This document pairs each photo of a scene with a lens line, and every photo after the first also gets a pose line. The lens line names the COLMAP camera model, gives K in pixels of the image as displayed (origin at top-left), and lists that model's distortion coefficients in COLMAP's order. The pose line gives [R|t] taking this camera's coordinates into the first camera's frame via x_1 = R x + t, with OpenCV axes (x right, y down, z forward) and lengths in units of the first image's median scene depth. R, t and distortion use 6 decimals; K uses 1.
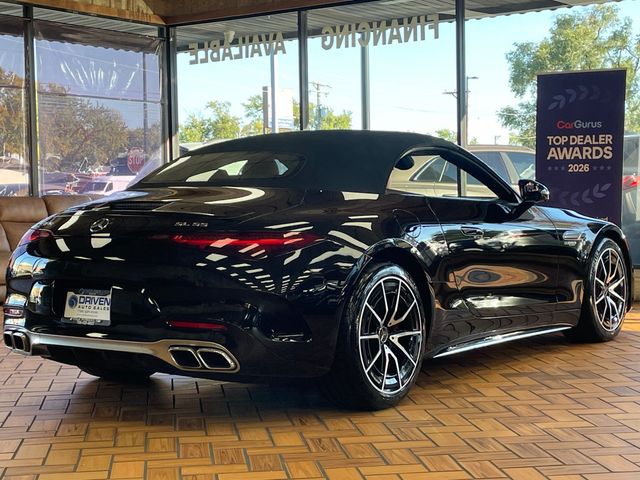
lens RADIAL K [[1110.9, 0, 320.0], [0, 1110.9, 240.0], [0, 0, 1]] dist [0.140196, 0.025878]
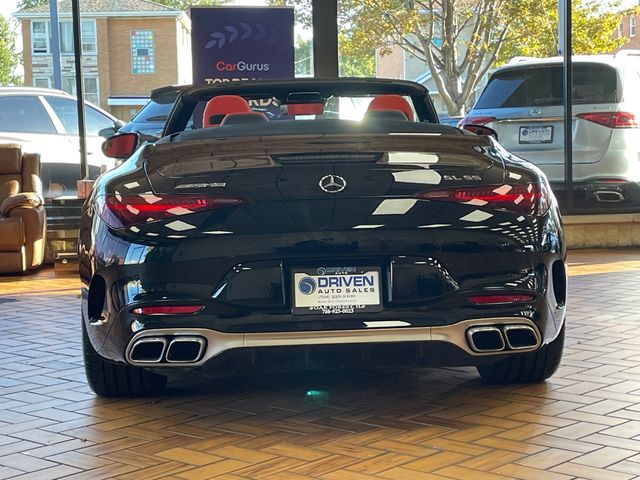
lens RADIAL K [[1274.7, 0, 320.0], [0, 1274.7, 240.0], [0, 0, 1]] dist [0.258621, 0.022121]
pose [[0.774003, -0.059329, 0.630396, -0.649329], [0.040995, 0.998207, 0.043612, -0.011224], [-0.631853, -0.007913, 0.775048, 0.279335]]
